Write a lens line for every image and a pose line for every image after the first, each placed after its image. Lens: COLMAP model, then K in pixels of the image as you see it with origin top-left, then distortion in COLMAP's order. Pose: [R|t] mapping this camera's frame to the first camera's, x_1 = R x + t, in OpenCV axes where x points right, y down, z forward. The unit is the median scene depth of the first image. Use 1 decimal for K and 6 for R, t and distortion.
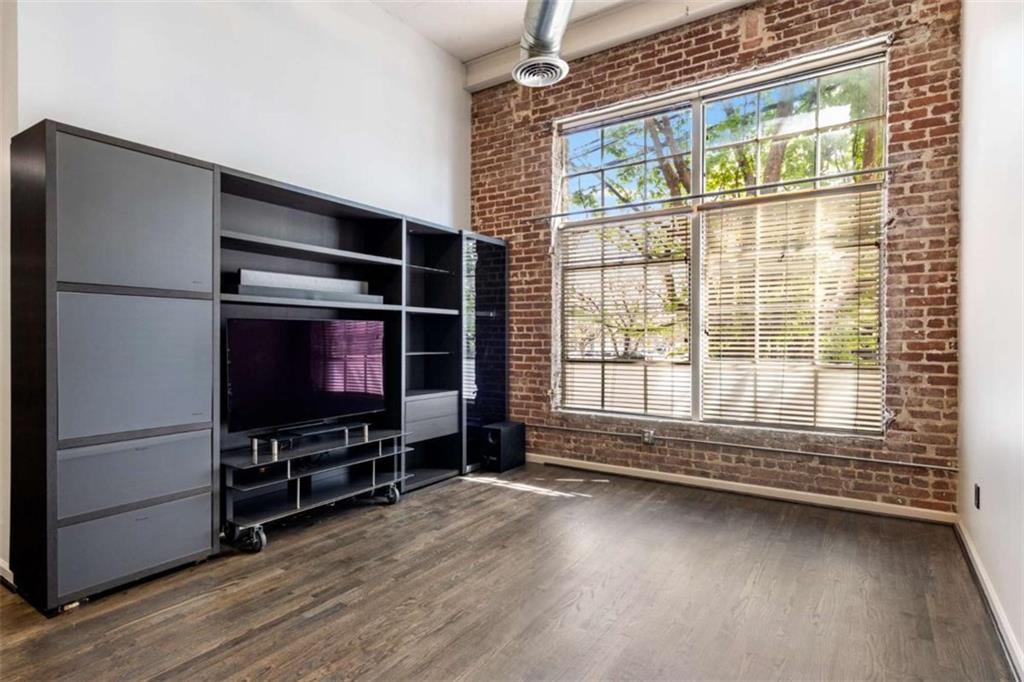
lens RADIAL K [[505.9, 0, 512.9], [0, 505.9, 341.3], [0, 0, 1]] dist [0.001407, -0.000134]
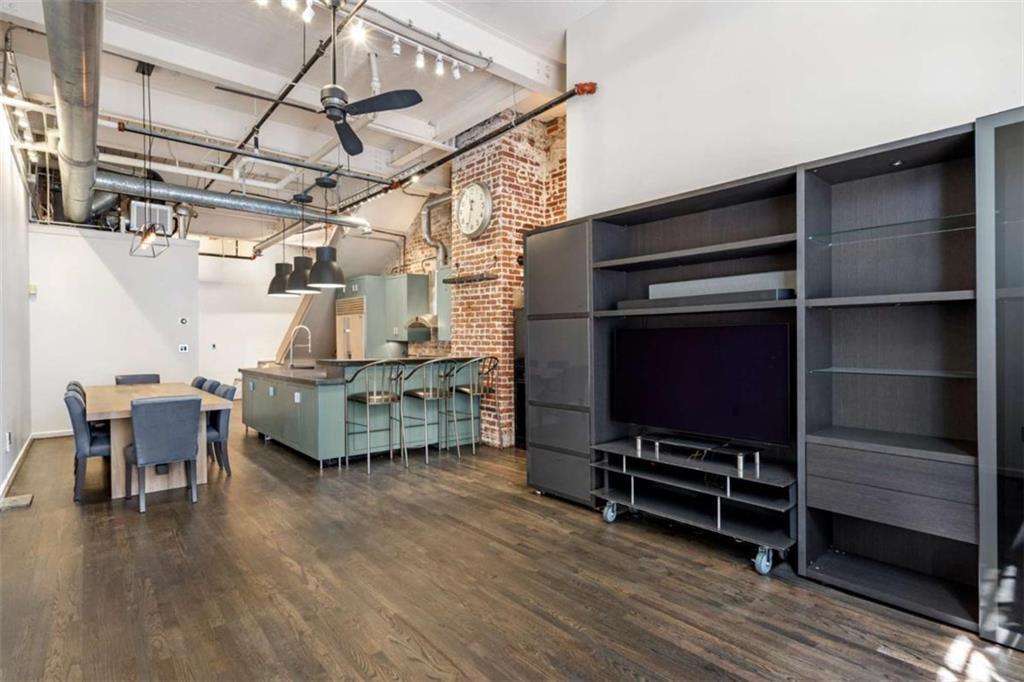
lens RADIAL K [[505.9, 0, 513.3], [0, 505.9, 340.5], [0, 0, 1]] dist [0.001407, -0.000134]
pose [[-0.242833, -0.004917, -0.970056, 0.654270], [-0.008369, 0.999961, -0.002974, -0.011015], [0.970032, 0.007396, -0.242865, 0.970241]]
